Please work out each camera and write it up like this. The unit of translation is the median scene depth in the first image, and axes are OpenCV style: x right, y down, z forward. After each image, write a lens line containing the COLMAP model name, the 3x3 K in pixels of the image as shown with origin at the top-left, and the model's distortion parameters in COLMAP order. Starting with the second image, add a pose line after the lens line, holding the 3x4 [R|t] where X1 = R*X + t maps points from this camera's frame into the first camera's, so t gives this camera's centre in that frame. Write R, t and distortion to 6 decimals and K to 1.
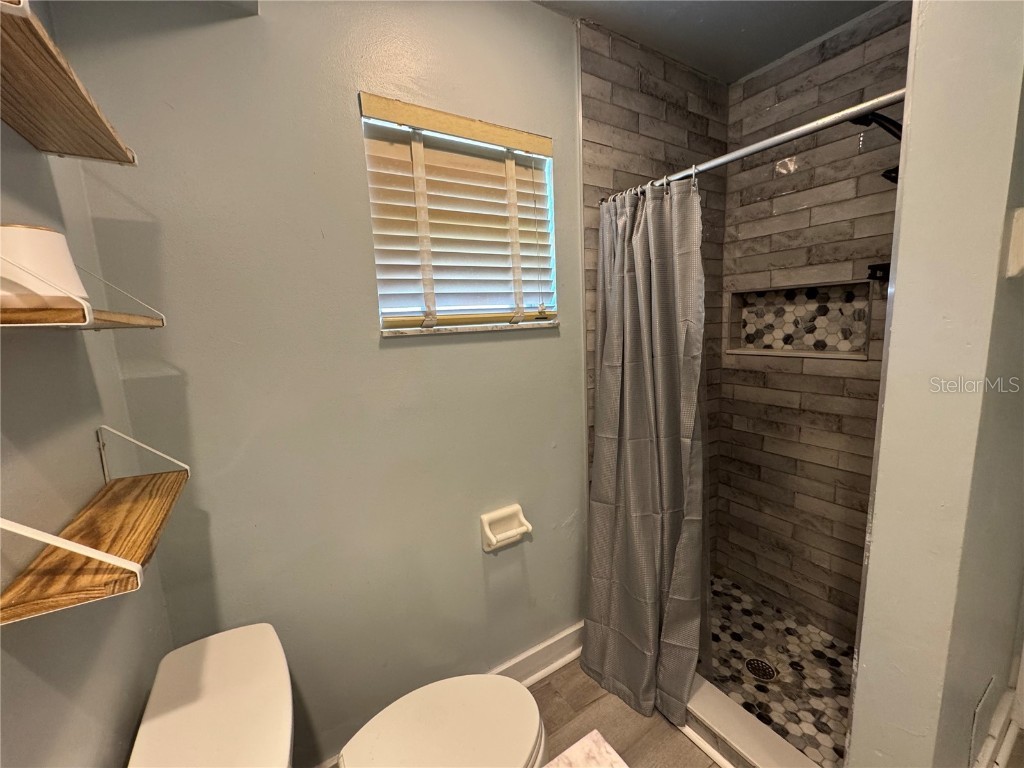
lens RADIAL K [[411.0, 0, 512.0], [0, 411.0, 384.0], [0, 0, 1]] dist [-0.002115, -0.000128]
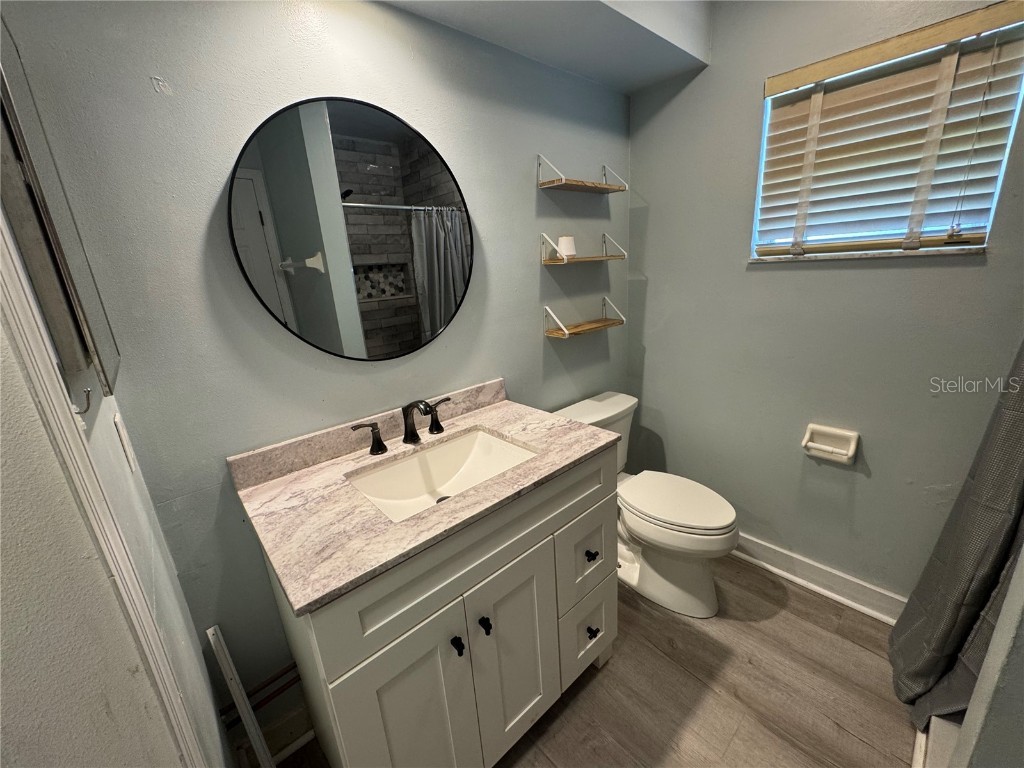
lens RADIAL K [[411.0, 0, 512.0], [0, 411.0, 384.0], [0, 0, 1]] dist [-0.002115, -0.000128]
pose [[0.179245, 0.306184, -0.934945, 0.857833], [-0.096174, 0.951238, 0.293081, -0.046080], [0.979092, 0.037384, 0.199951, -0.061122]]
